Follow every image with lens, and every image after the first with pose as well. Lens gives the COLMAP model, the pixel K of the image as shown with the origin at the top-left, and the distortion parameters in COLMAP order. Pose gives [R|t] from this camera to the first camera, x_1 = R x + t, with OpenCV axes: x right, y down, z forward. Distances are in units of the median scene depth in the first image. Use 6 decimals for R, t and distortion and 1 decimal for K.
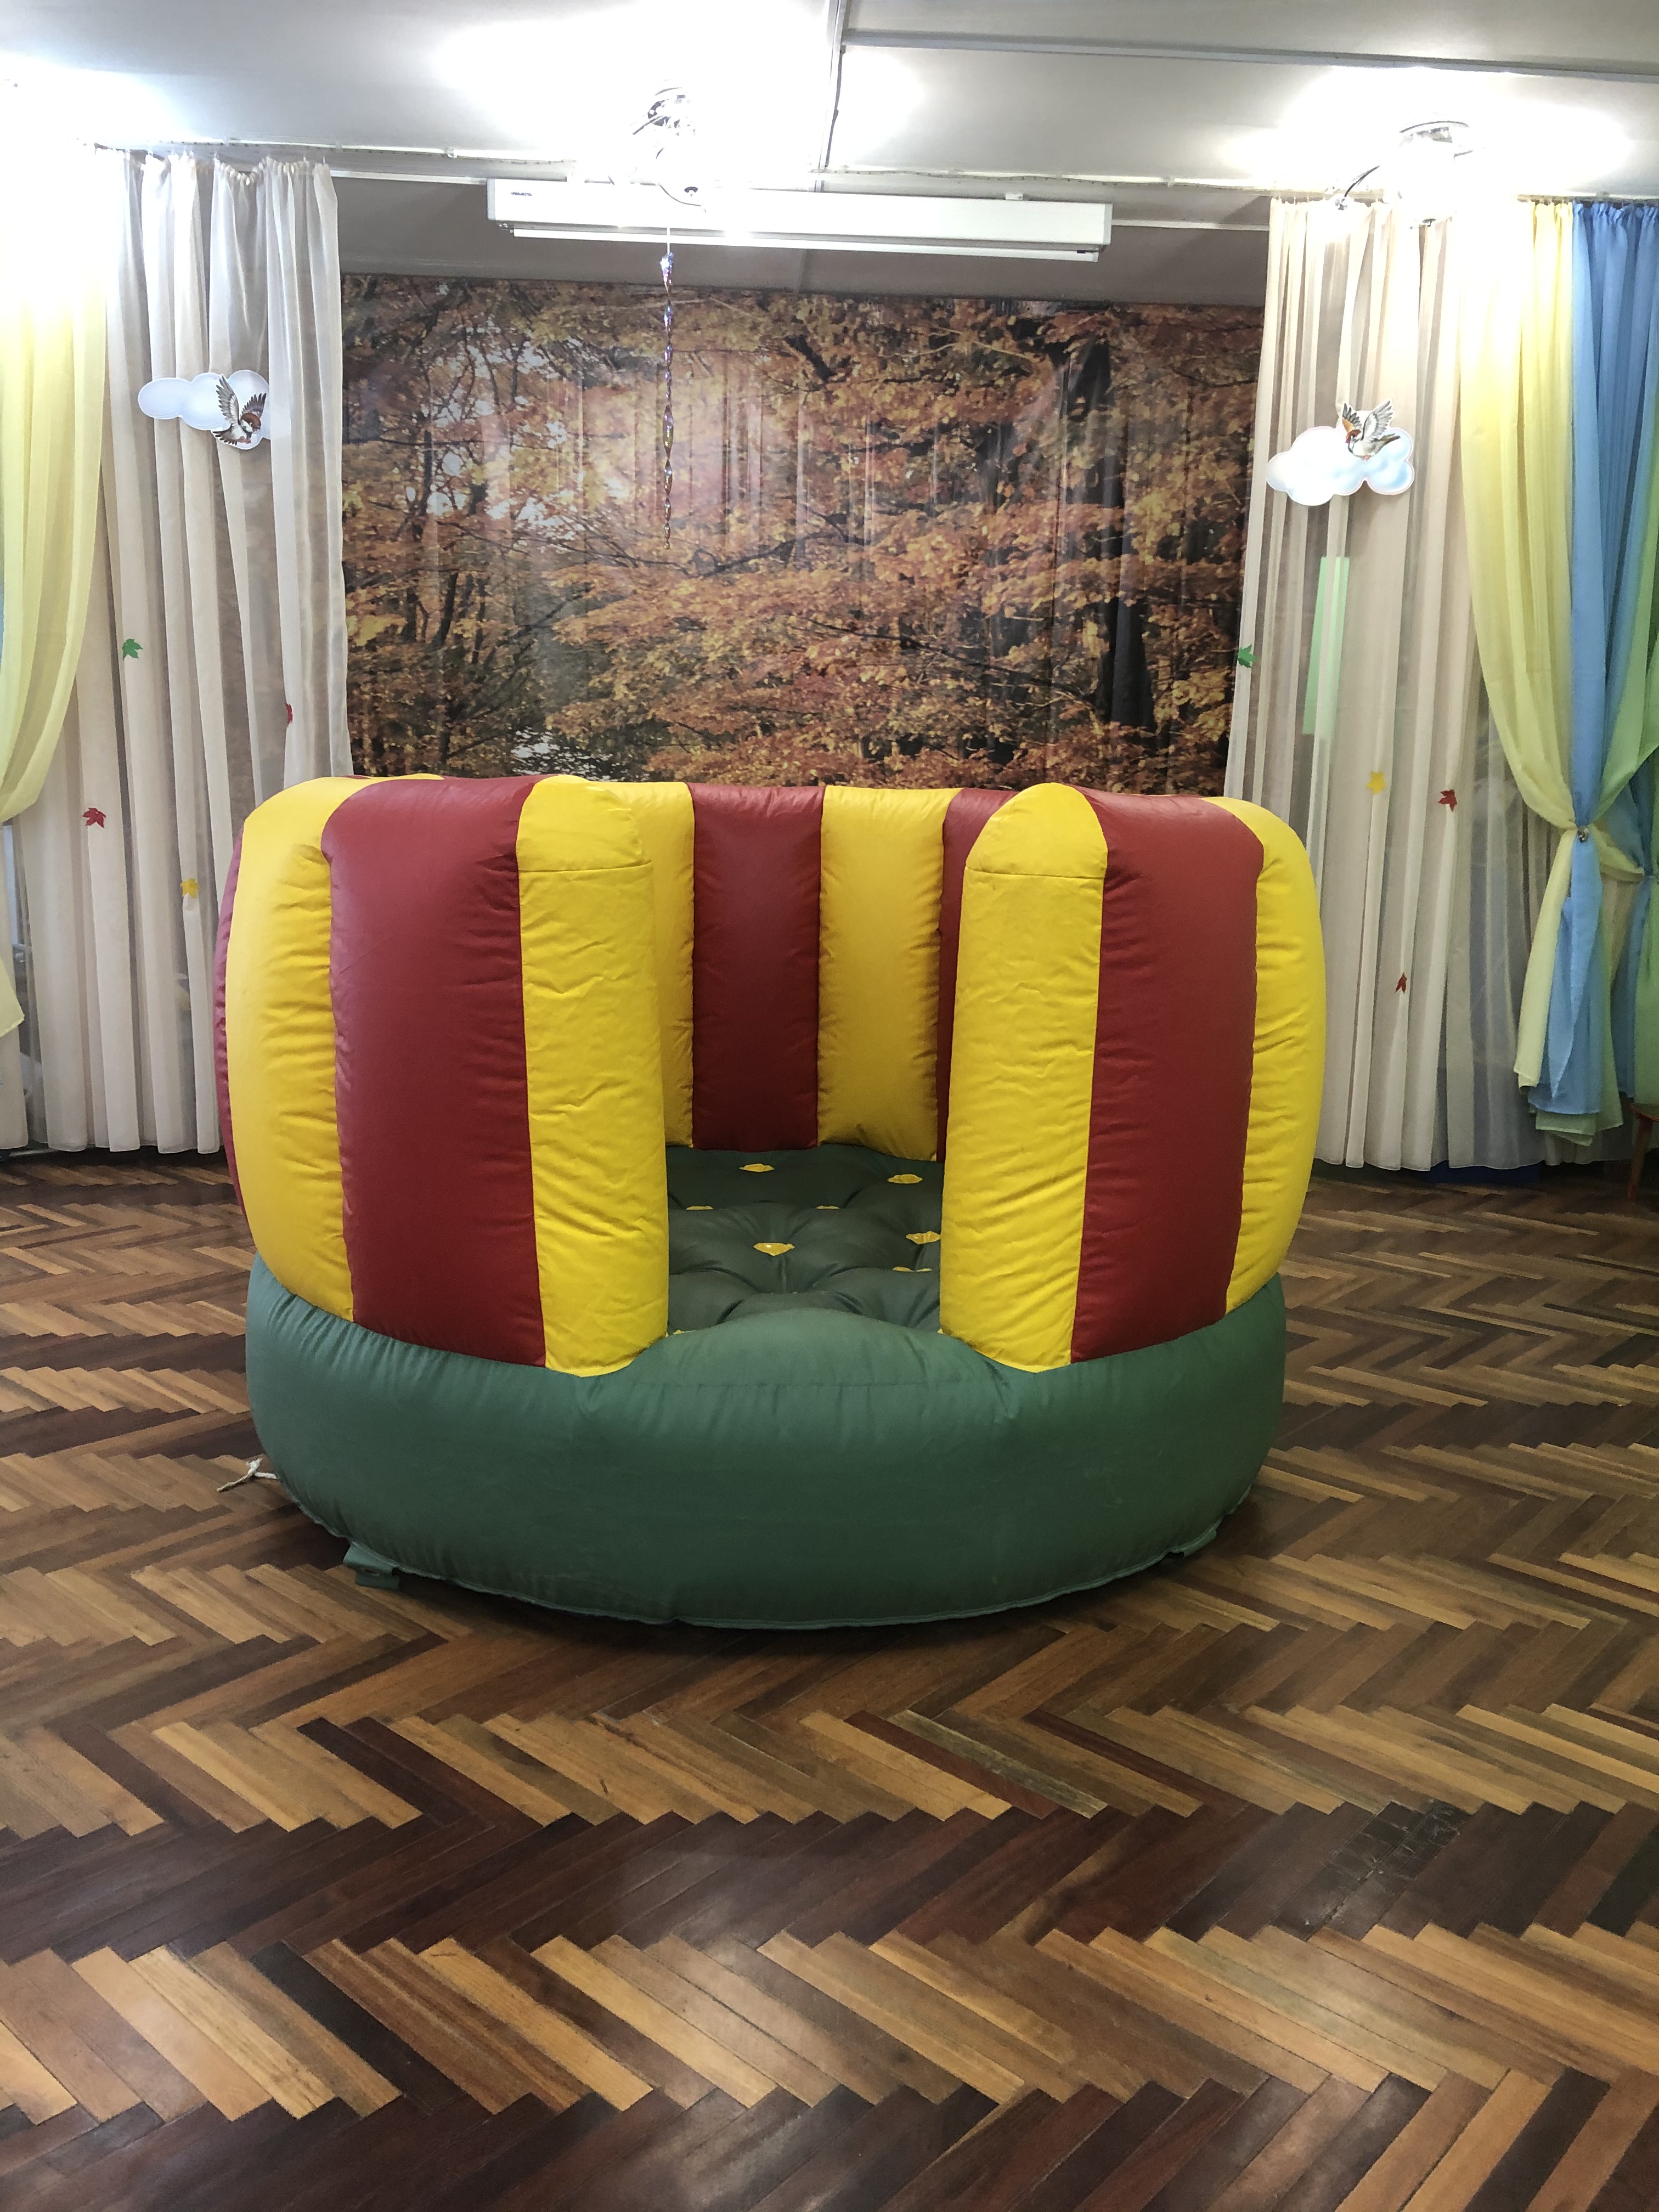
lens RADIAL K [[1896.2, 0, 914.8], [0, 1896.2, 1132.7], [0, 0, 1]] dist [0.051510, -0.078772]
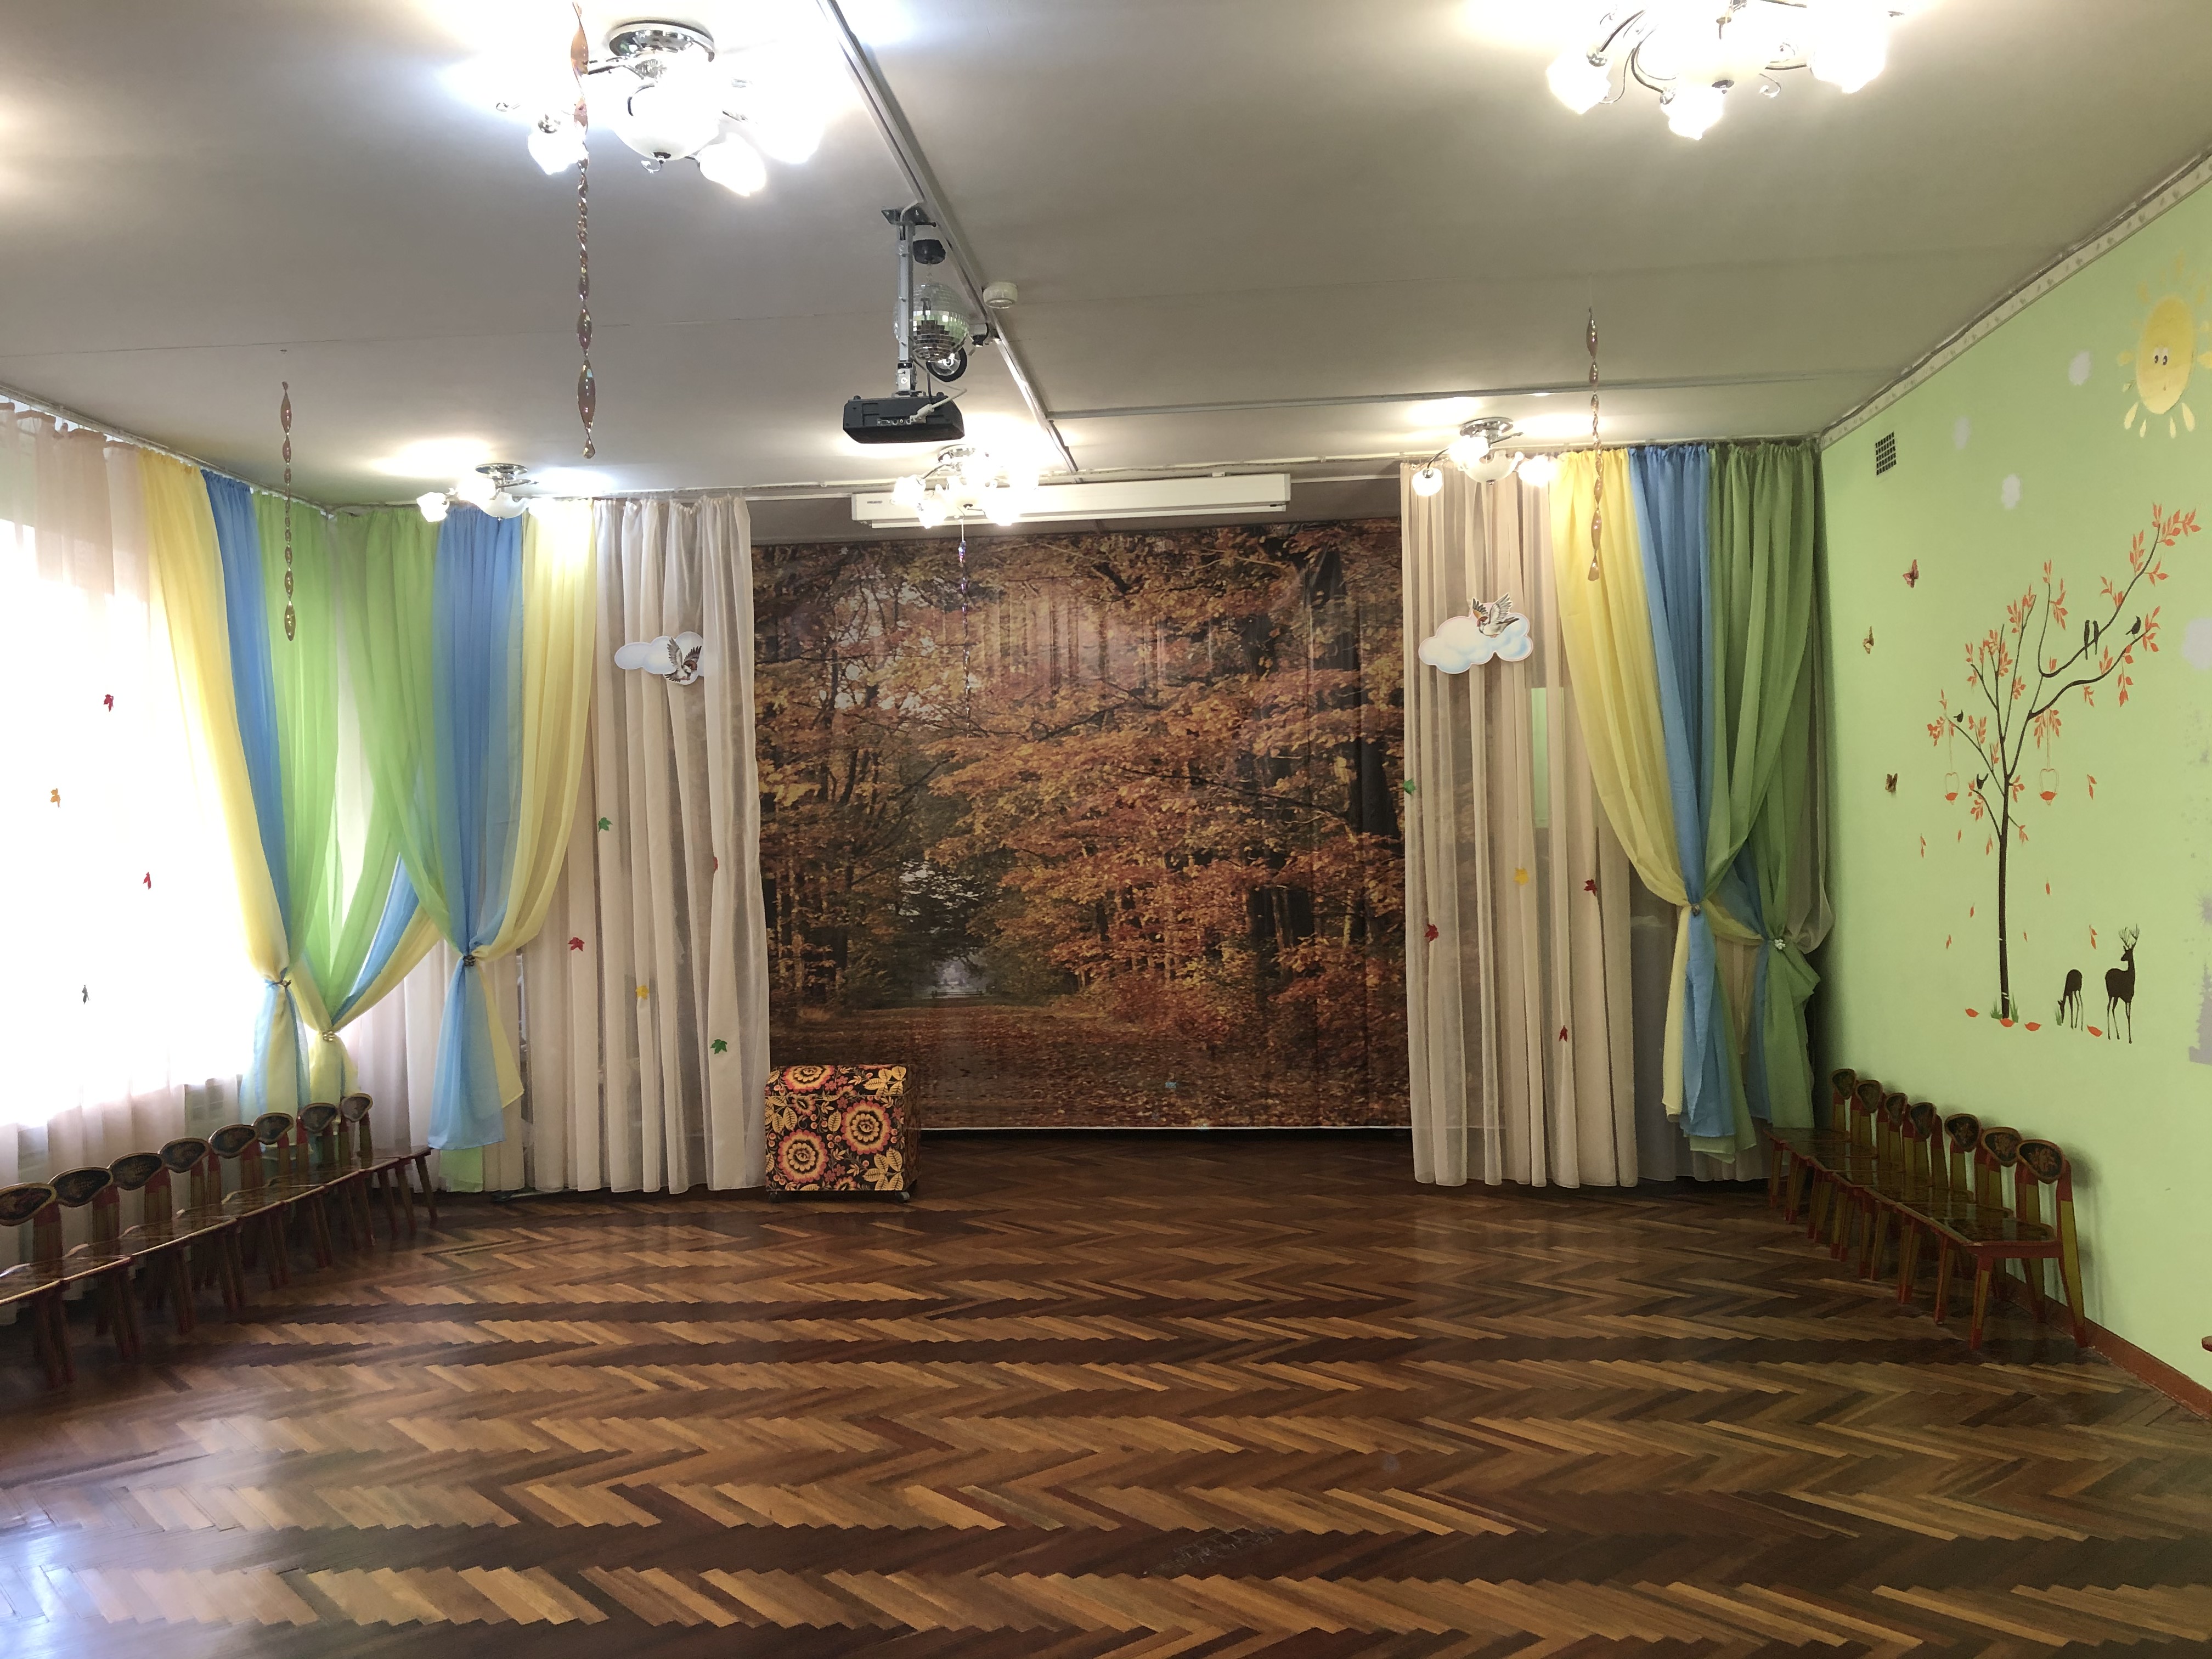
lens RADIAL K [[1896.2, 0, 1117.7], [0, 1896.2, 836.7], [0, 0, 1]] dist [0.051510, -0.078772]
pose [[0.985878, -0.049098, -0.160105, 0.182623], [0.015985, 0.979281, -0.201876, 0.044049], [0.166699, 0.196465, 0.966236, -0.287316]]
